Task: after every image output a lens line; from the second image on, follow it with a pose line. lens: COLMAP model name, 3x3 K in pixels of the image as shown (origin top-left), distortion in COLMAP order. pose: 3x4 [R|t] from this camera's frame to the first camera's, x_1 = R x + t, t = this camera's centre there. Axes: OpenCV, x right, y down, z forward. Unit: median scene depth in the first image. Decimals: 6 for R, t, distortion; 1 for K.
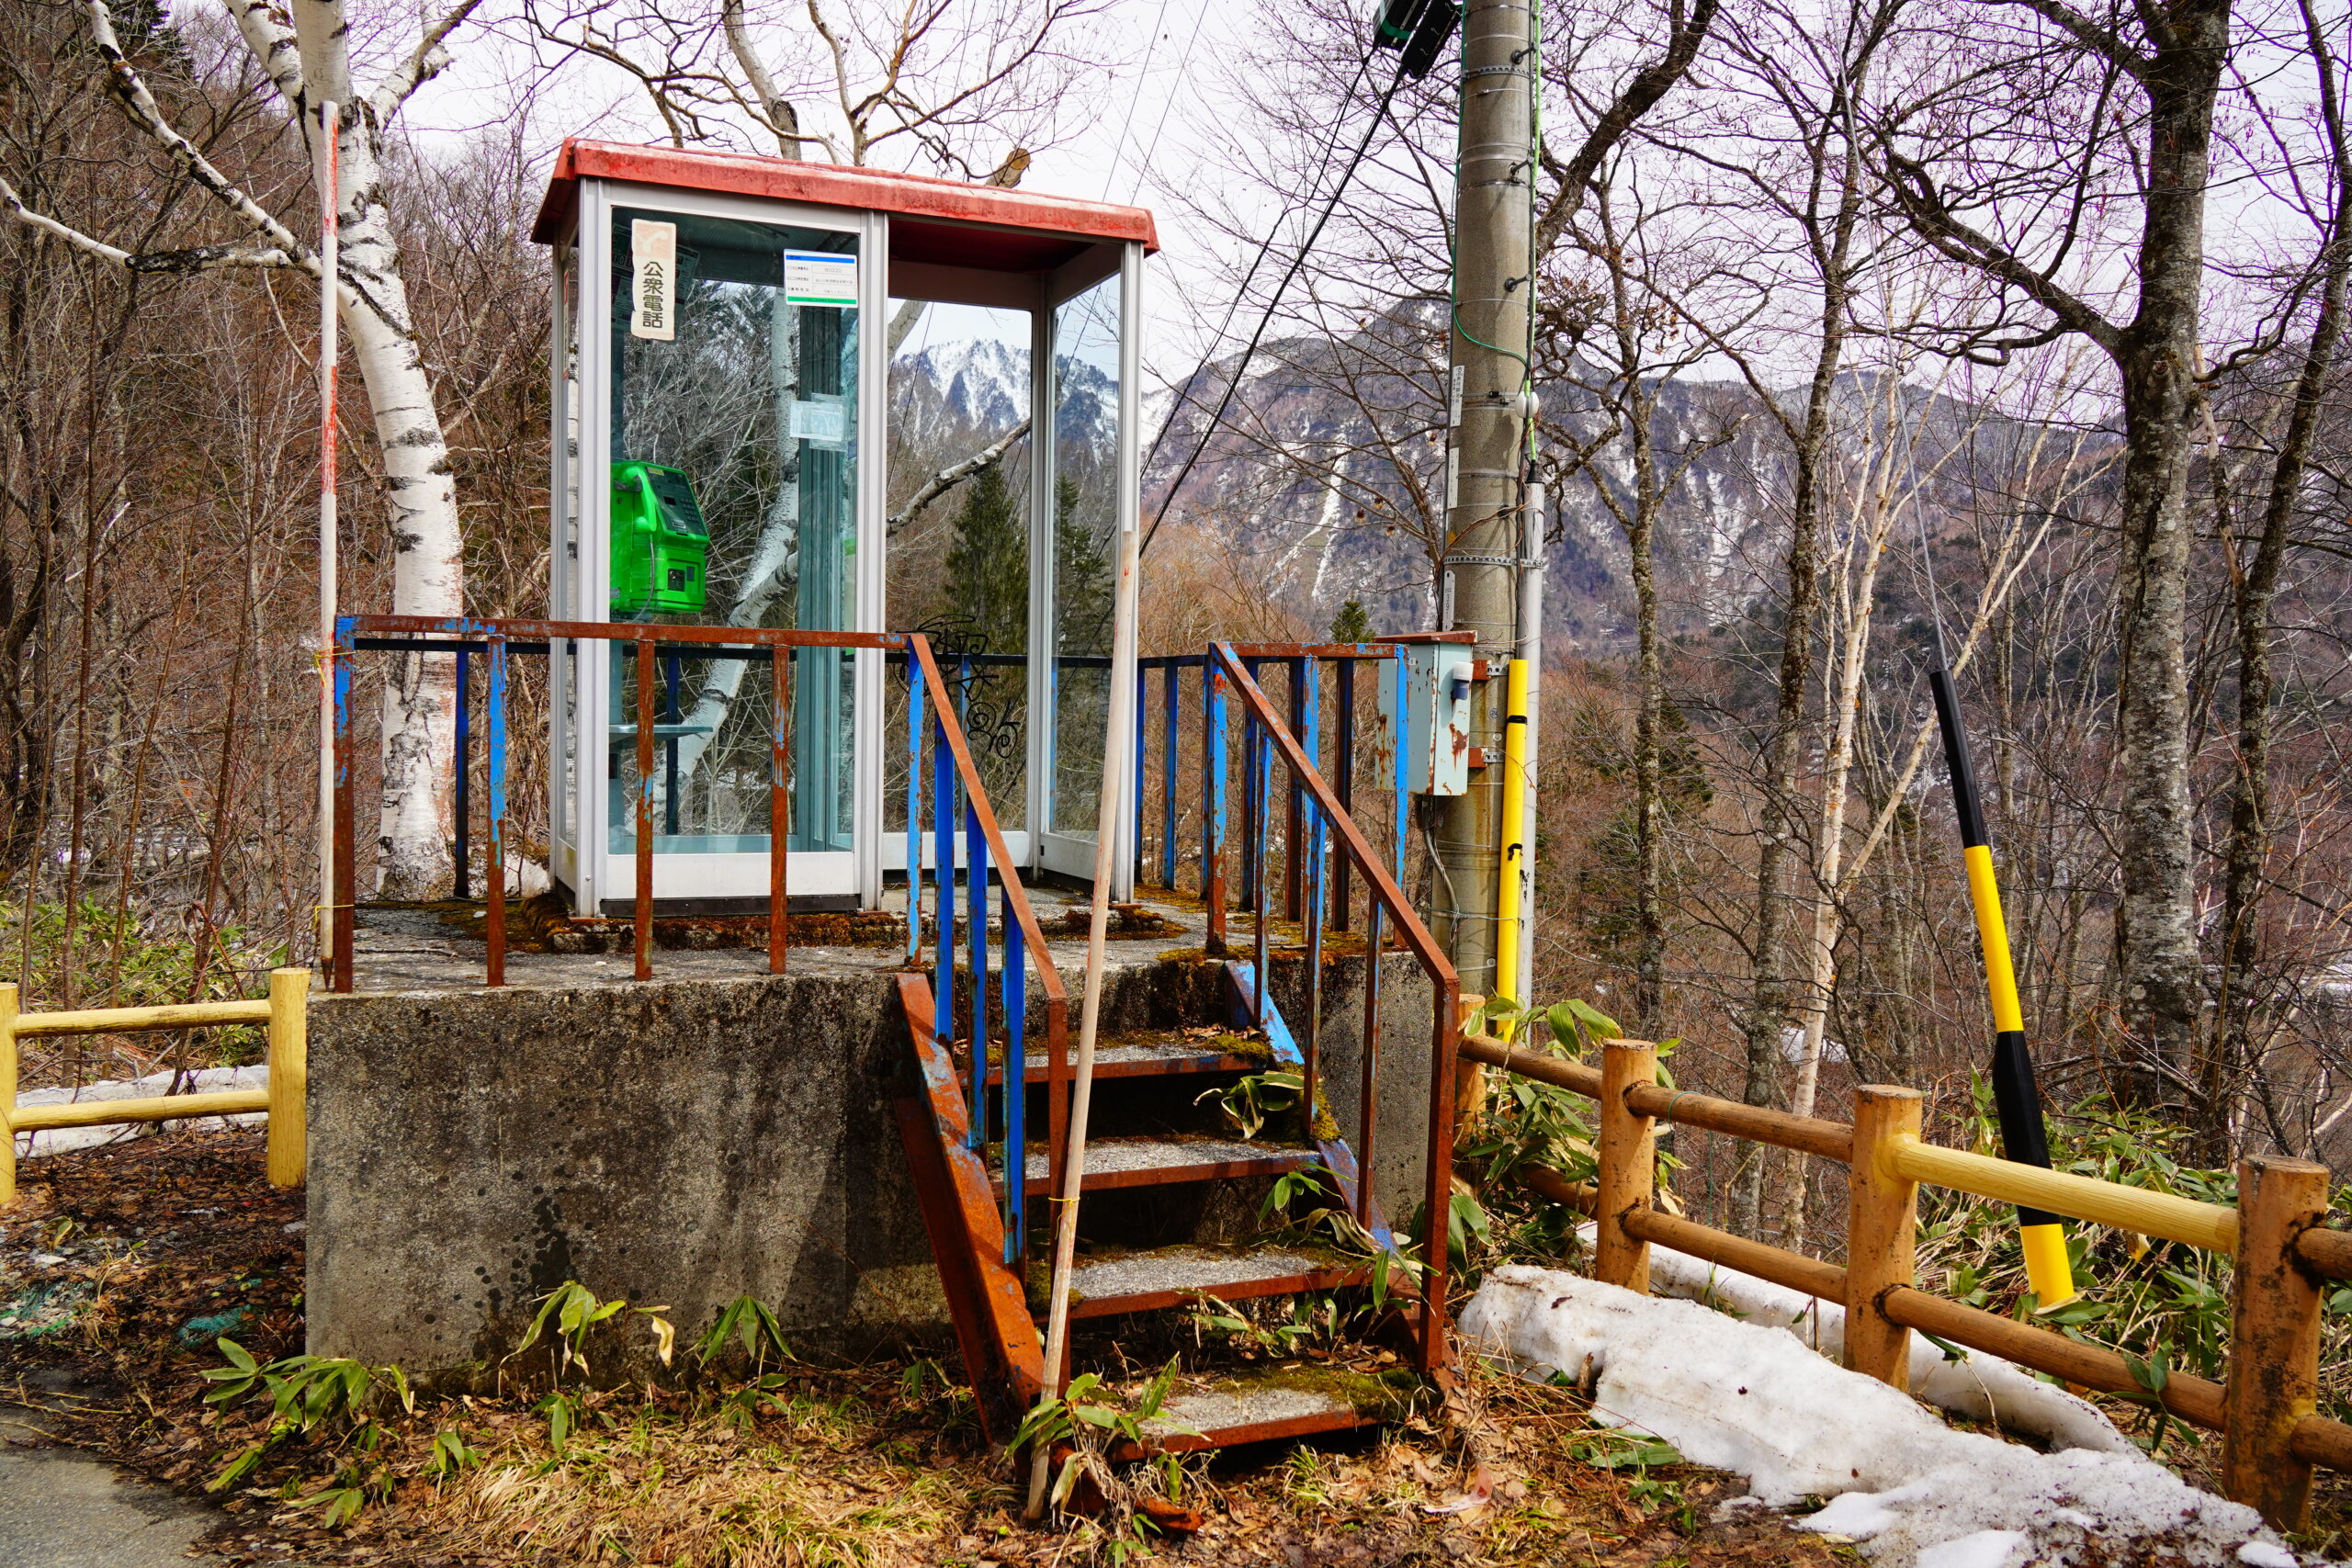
lens RADIAL K [[1936.8, 0, 1175.8], [0, 1936.8, 786.7], [0, 0, 1]] dist [-0.000040, -0.001467]
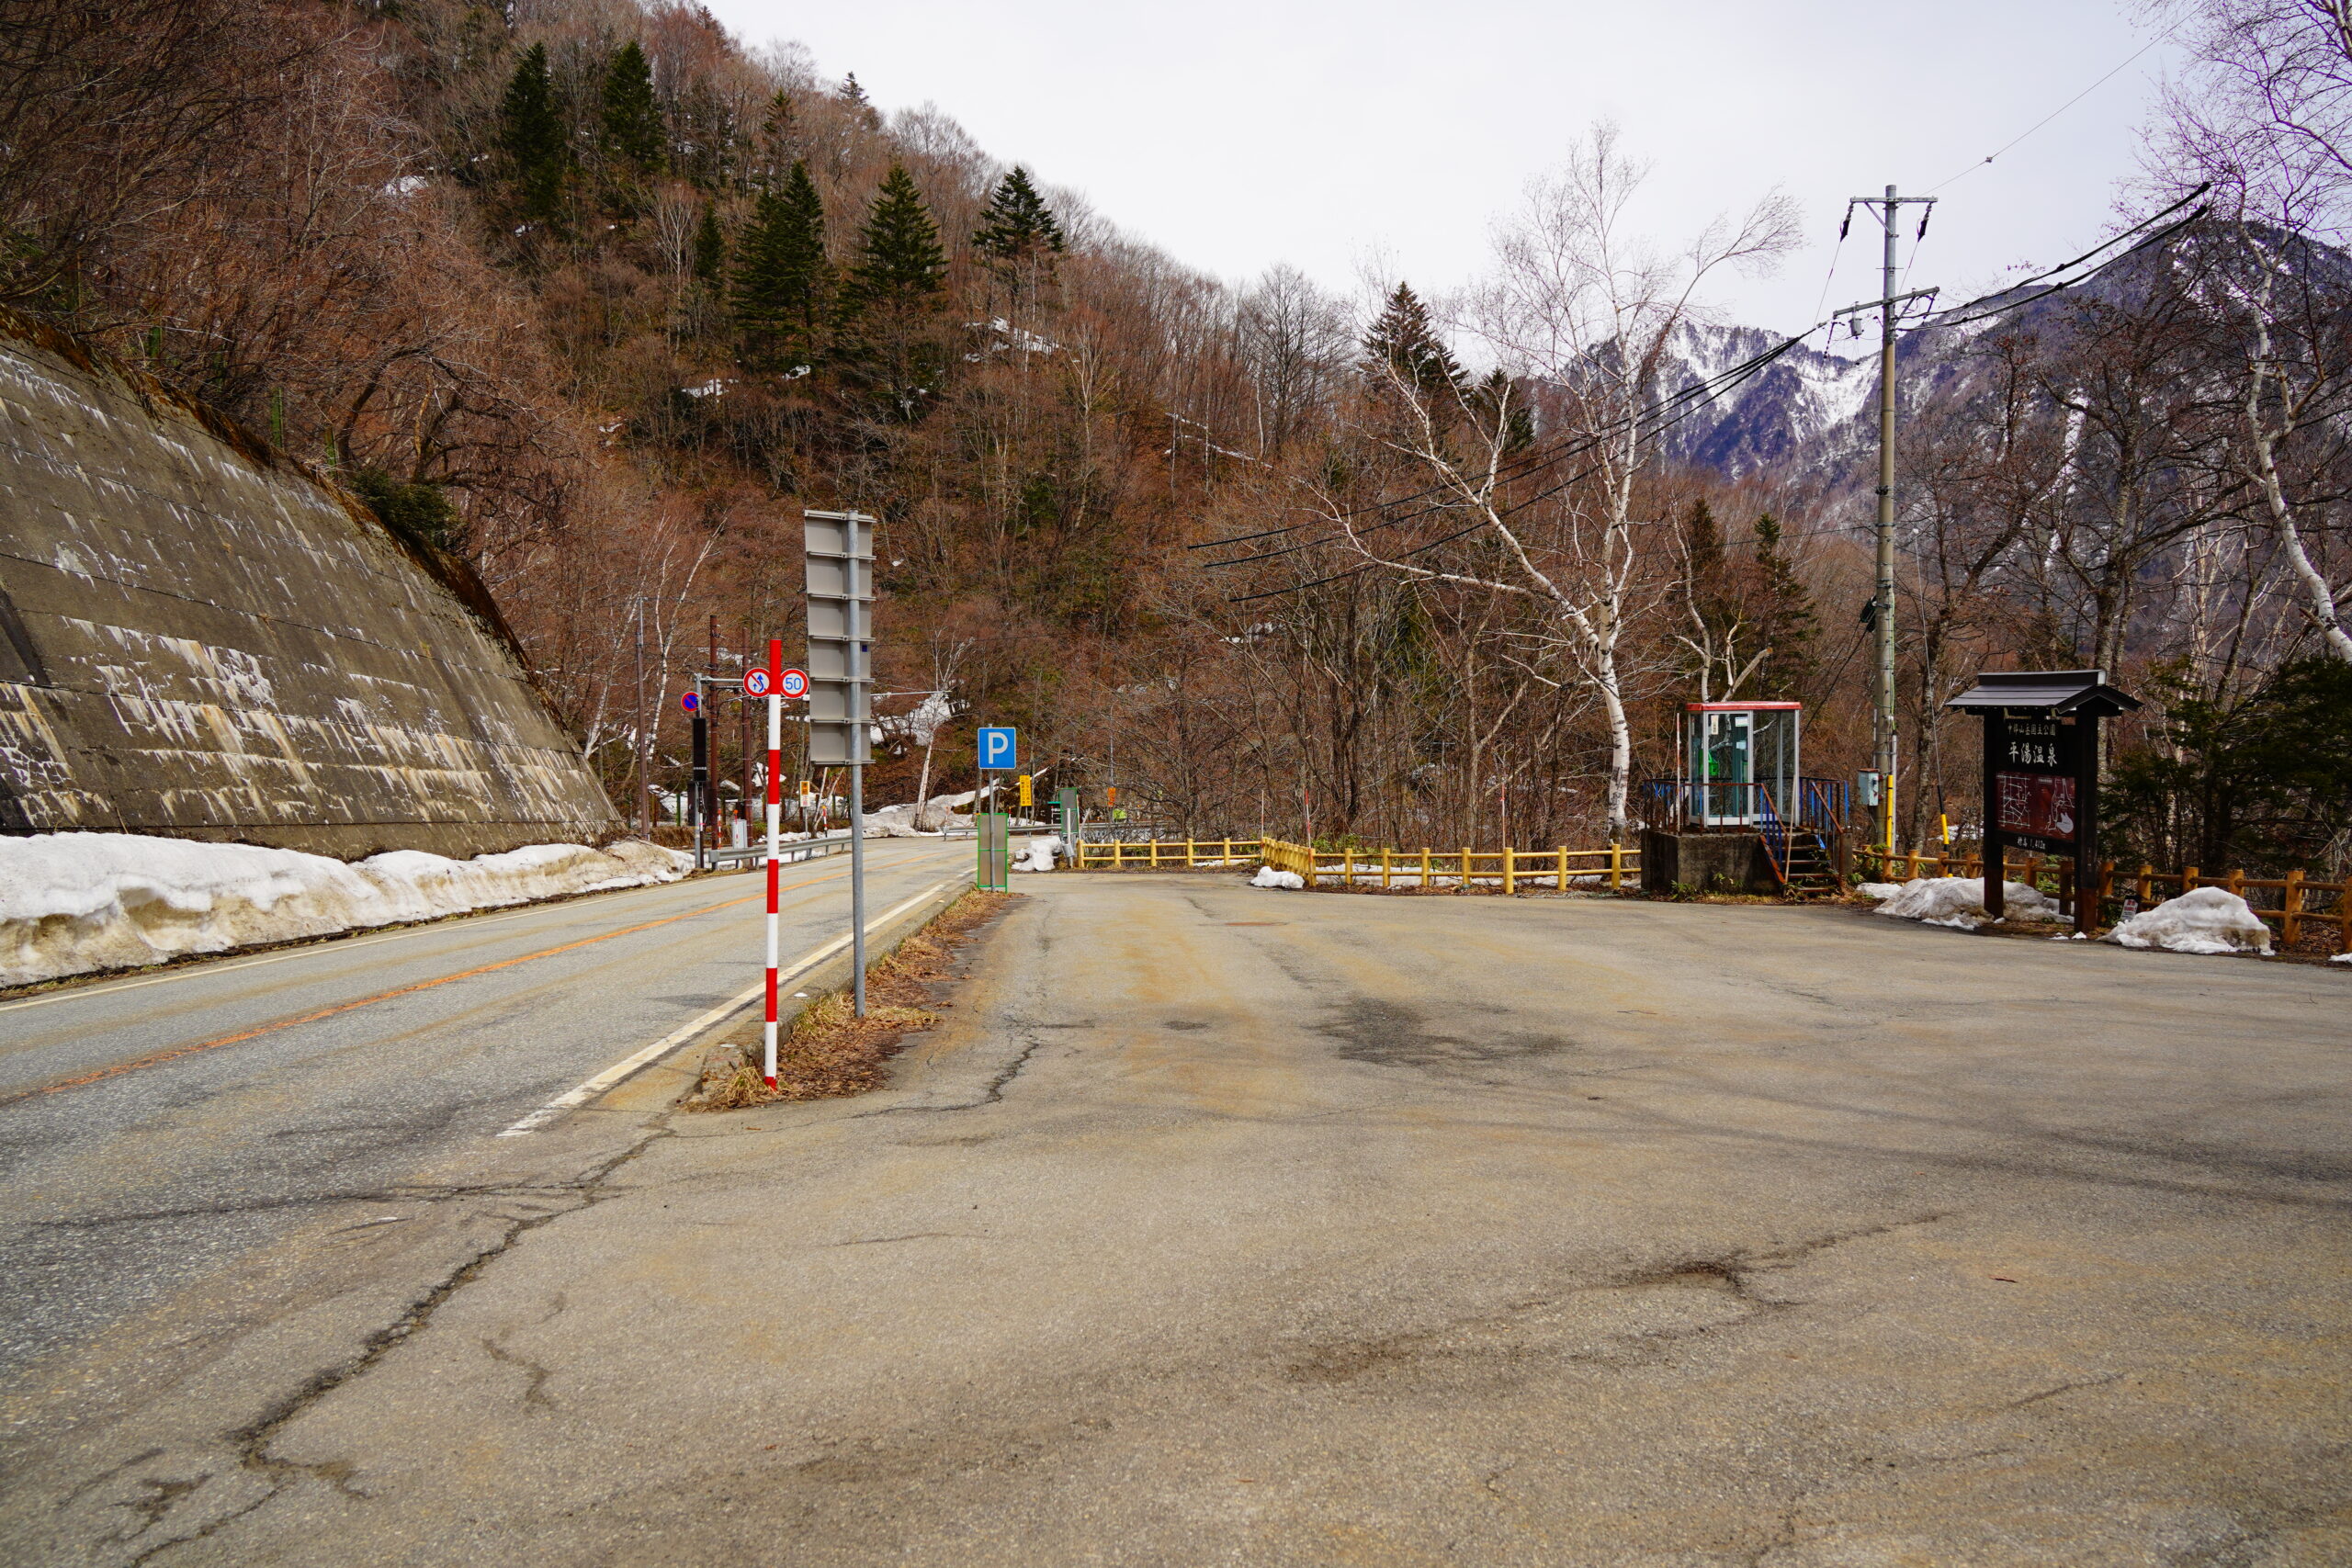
lens RADIAL K [[1936.8, 0, 1178.1], [0, 1936.8, 781.7], [0, 0, 1]] dist [-0.000040, -0.001467]
pose [[0.938400, -0.014432, -0.345249, 0.177656], [0.014407, 0.999893, -0.002638, -0.062738], [0.345250, -0.002498, 0.938508, -3.760246]]
